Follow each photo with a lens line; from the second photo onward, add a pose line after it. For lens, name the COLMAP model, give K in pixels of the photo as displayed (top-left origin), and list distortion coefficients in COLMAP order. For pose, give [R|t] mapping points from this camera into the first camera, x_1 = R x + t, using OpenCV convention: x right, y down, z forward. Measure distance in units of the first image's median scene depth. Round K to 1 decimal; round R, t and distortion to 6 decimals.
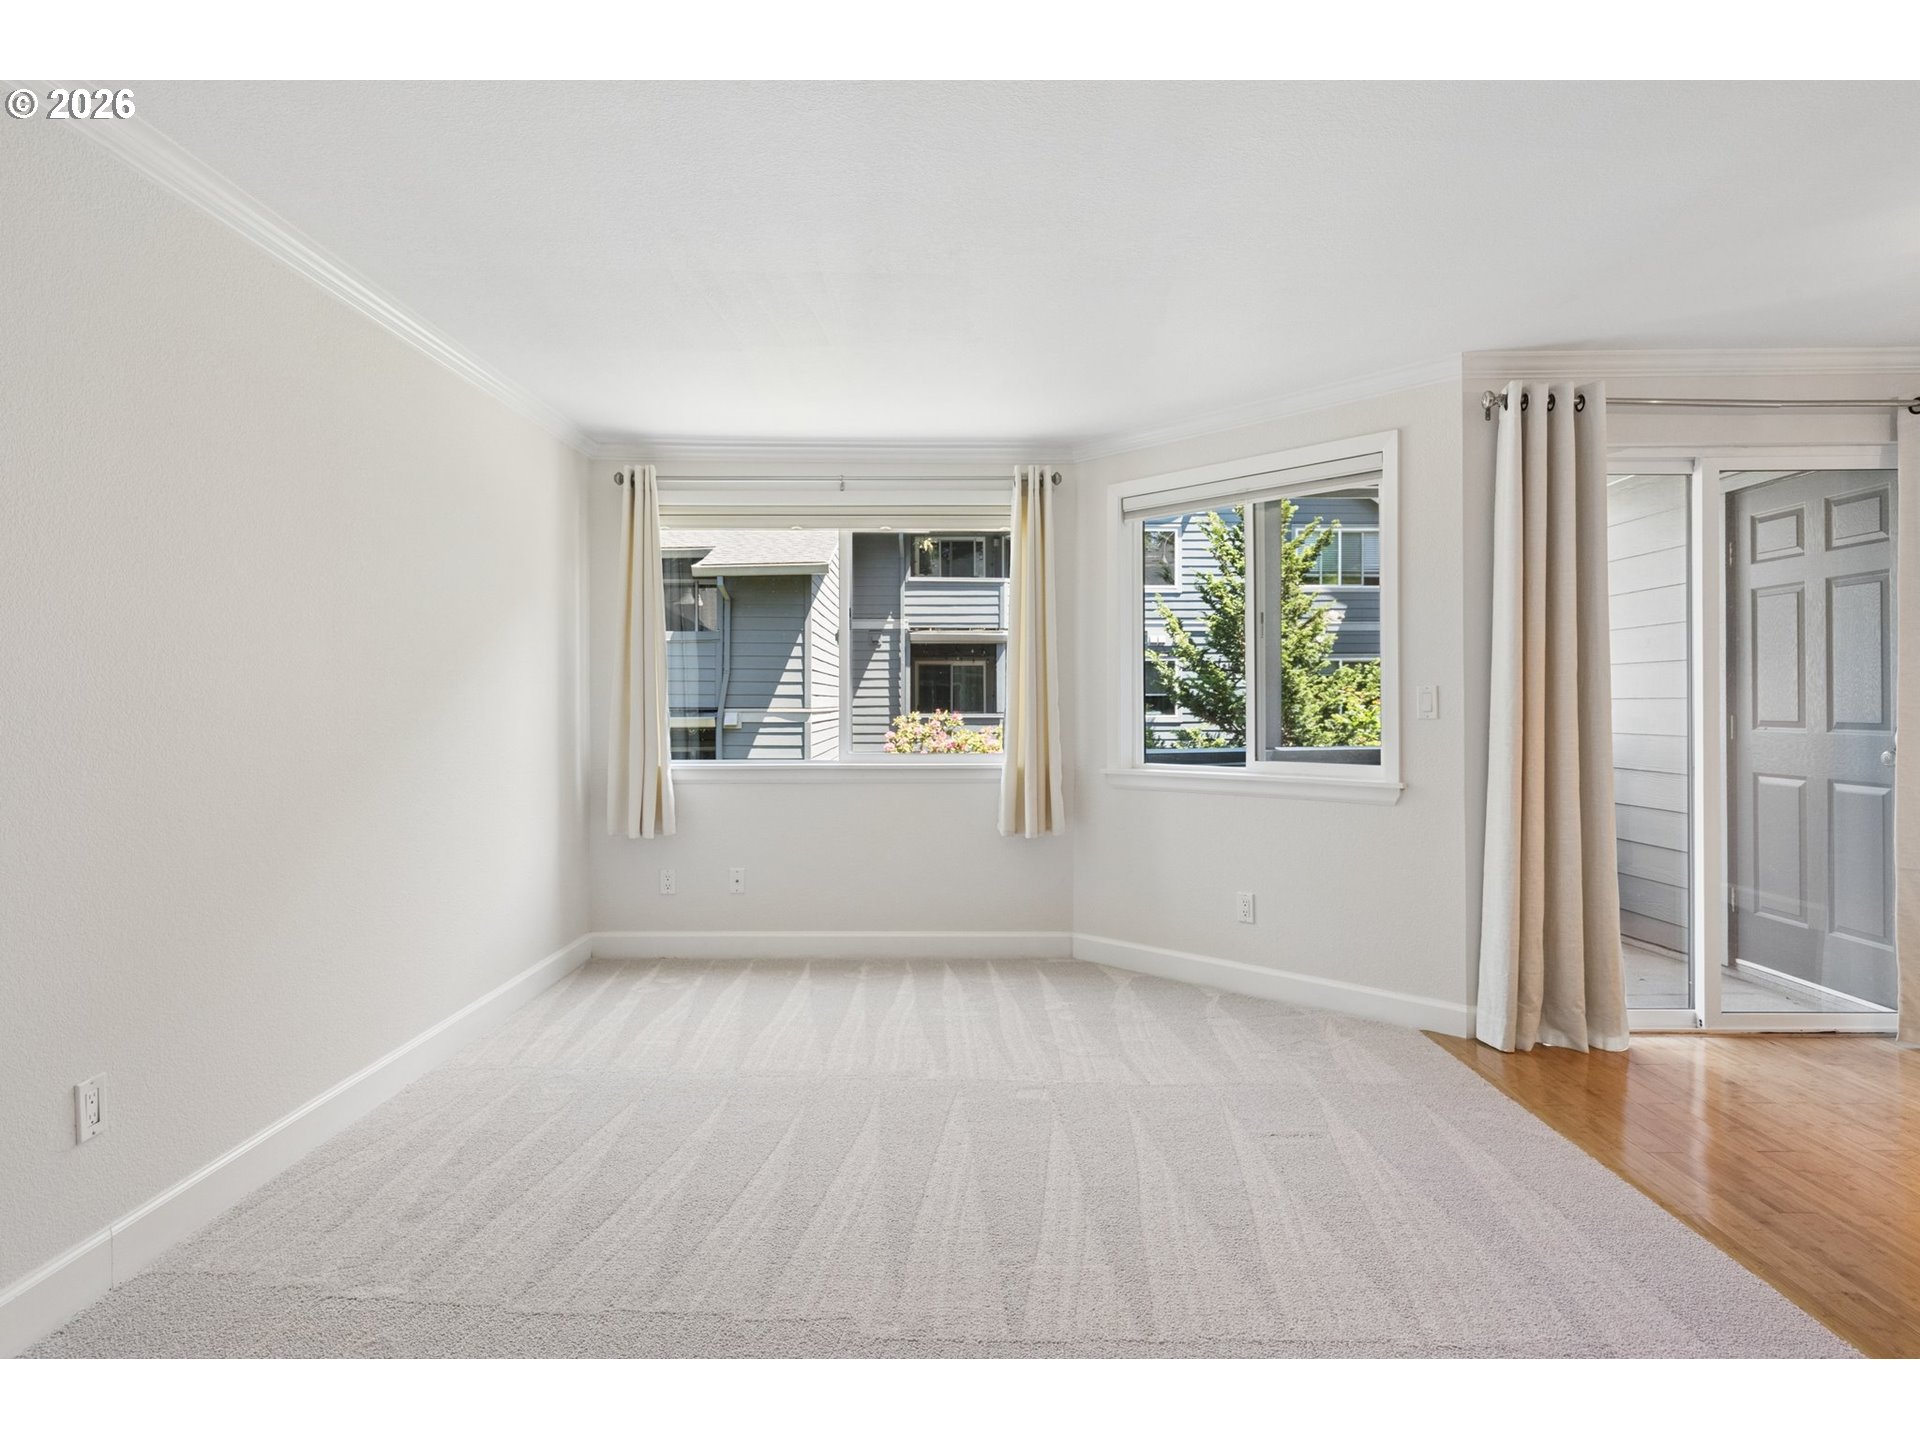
lens RADIAL K [[1093.9, 0, 945.9], [0, 1093.9, 704.4], [0, 0, 1]] dist [0.002091, 0.000275]
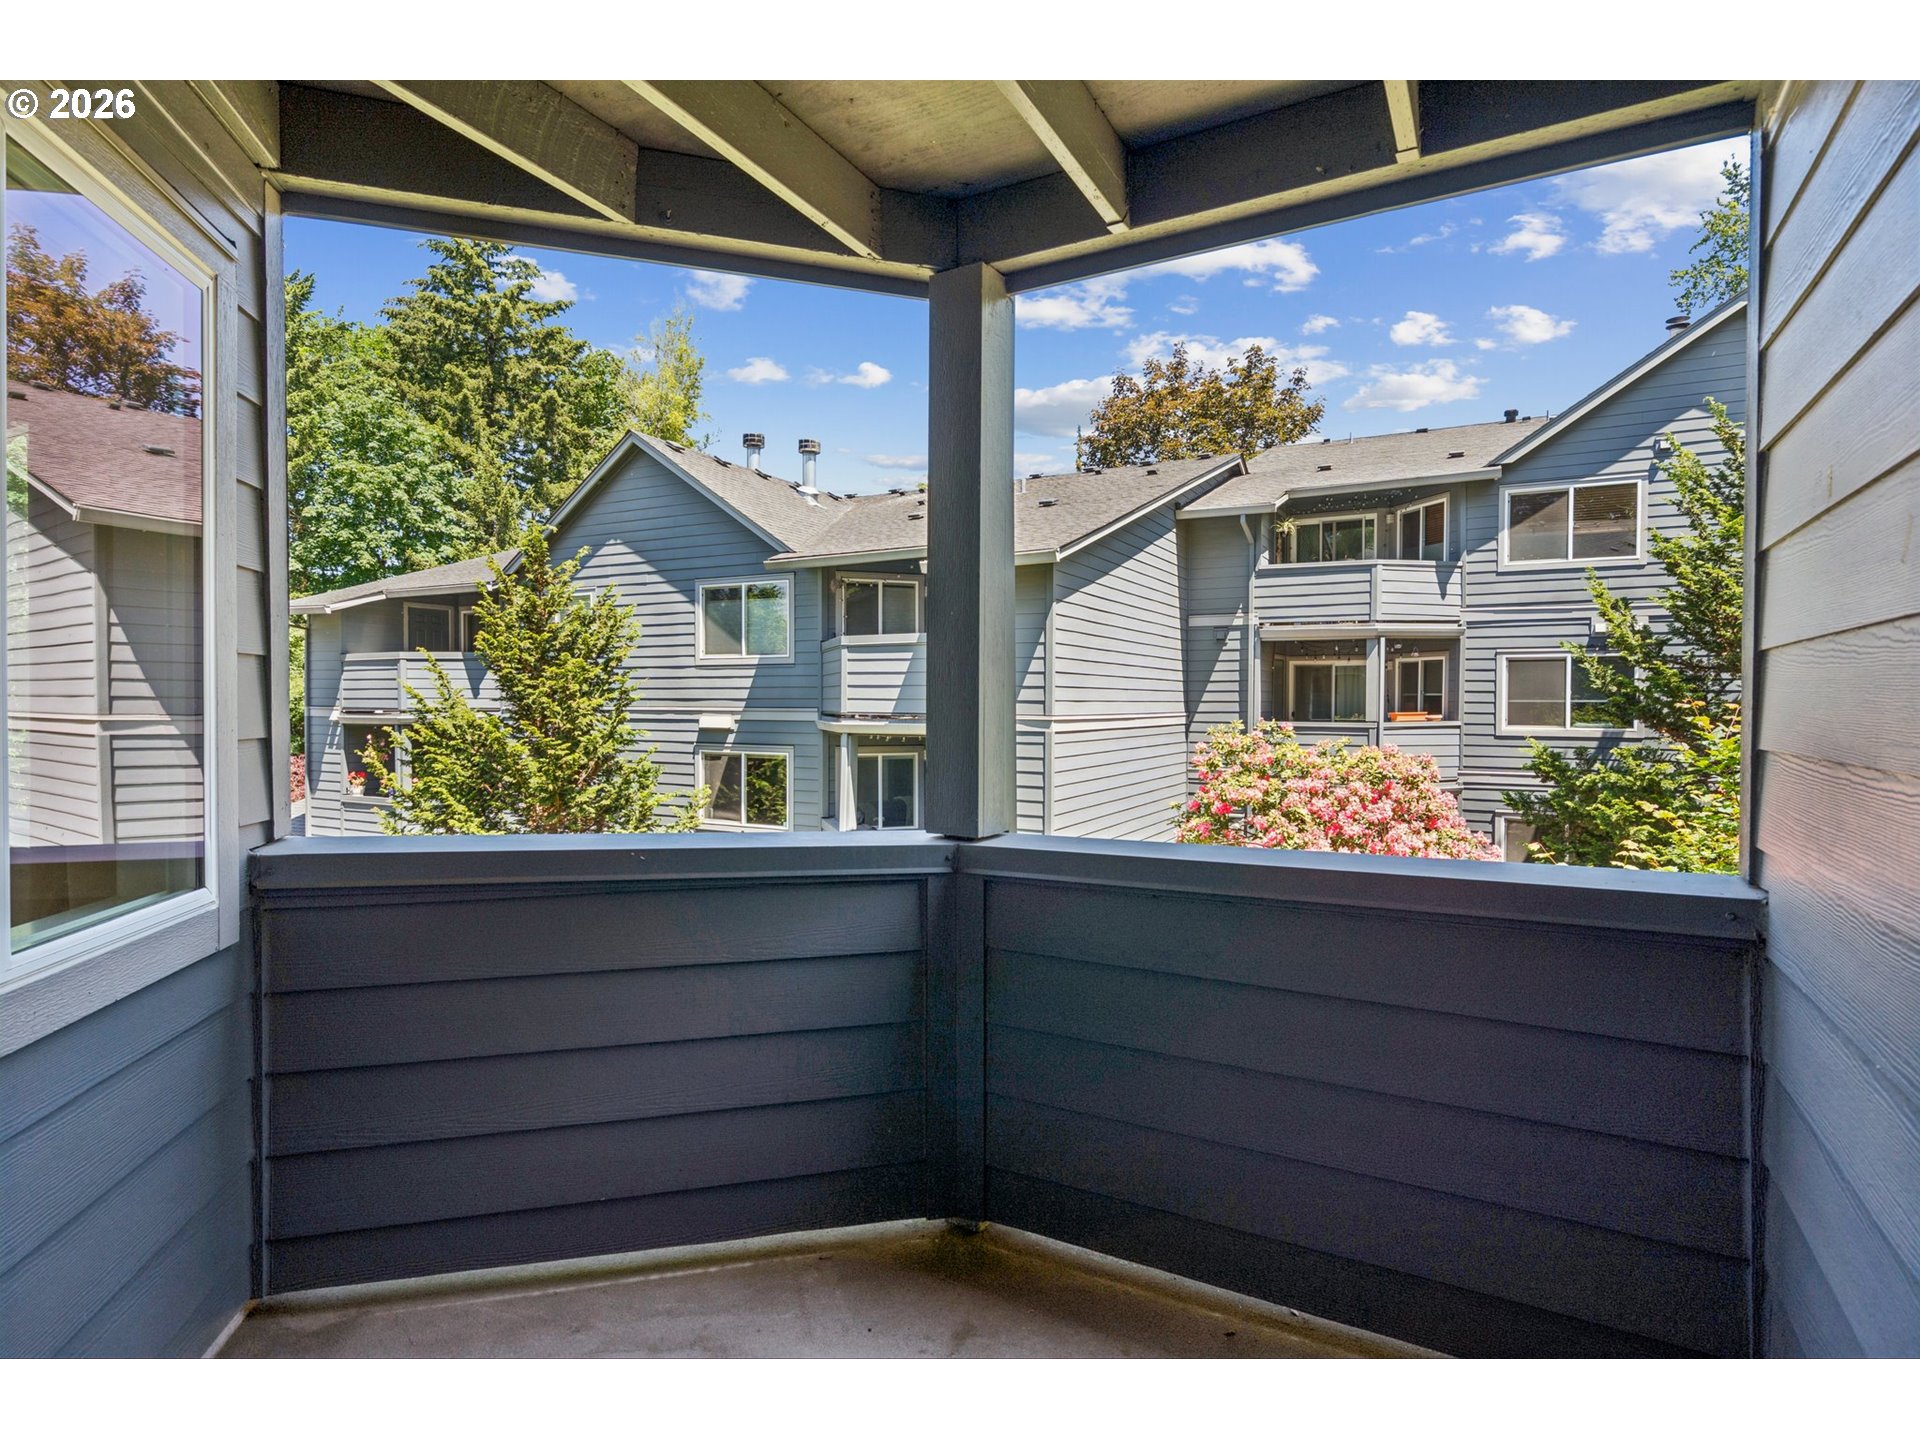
lens RADIAL K [[1019.0, 0, 942.8], [0, 1019.0, 719.9], [0, 0, 1]] dist [0.006308, 0.000035]
pose [[0.882122, 0.014556, -0.470796, 0.133712], [-0.007441, 0.999828, 0.016970, -0.004711], [0.470962, -0.011466, 0.882079, 0.170642]]
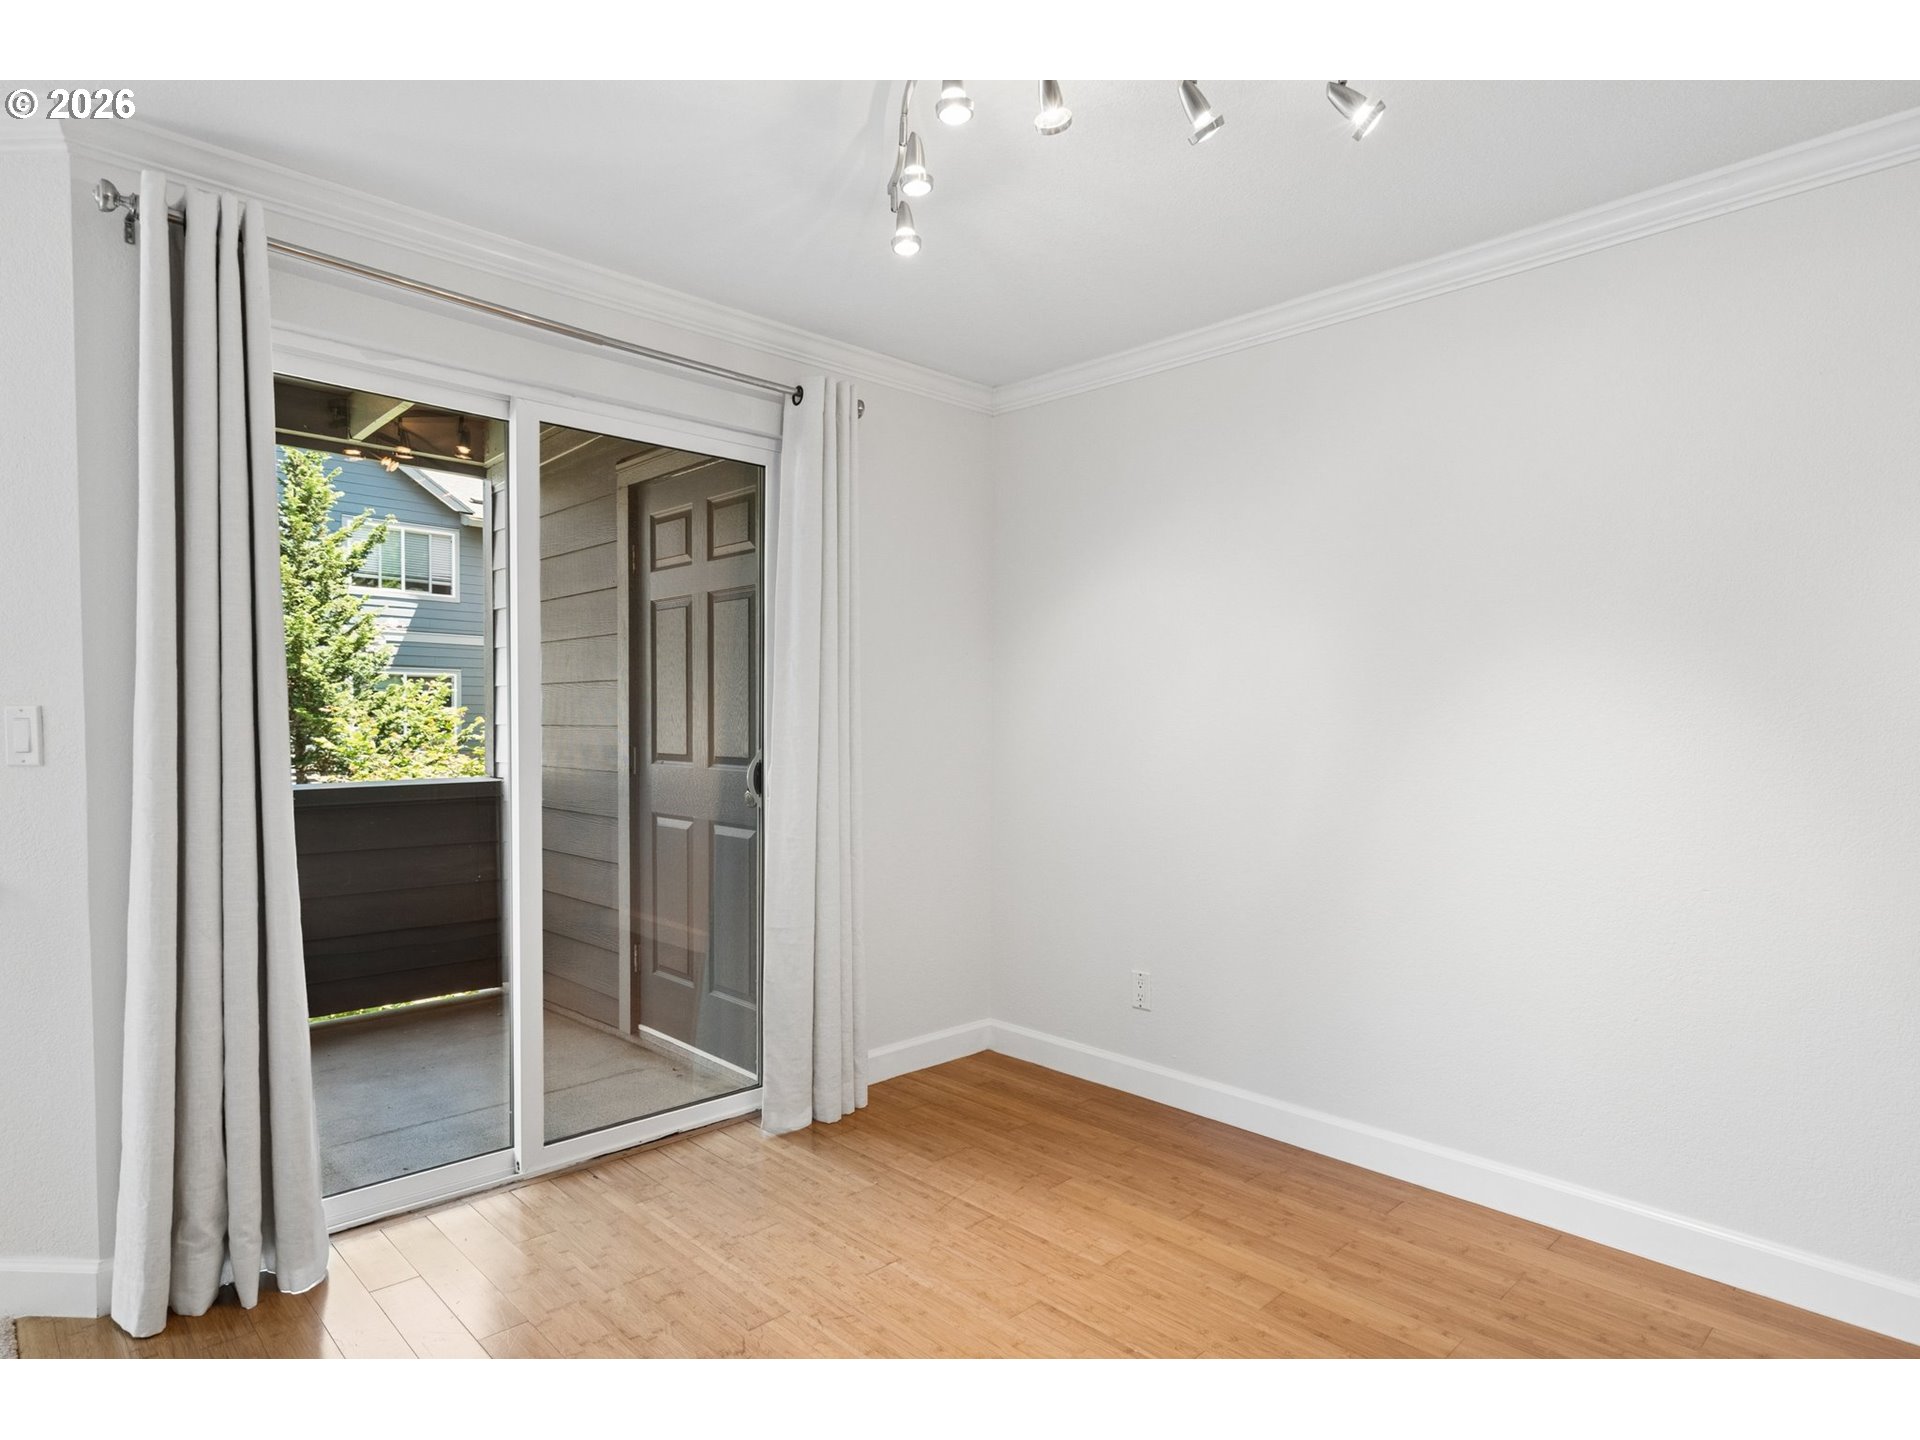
lens RADIAL K [[1093.9, 0, 954.3], [0, 1093.9, 755.8], [0, 0, 1]] dist [0.002091, 0.000275]
pose [[0.715025, -0.010438, 0.699021, 0.061508], [-0.010698, 0.999608, 0.025869, -0.001629], [-0.699017, -0.025975, 0.714633, 0.043274]]
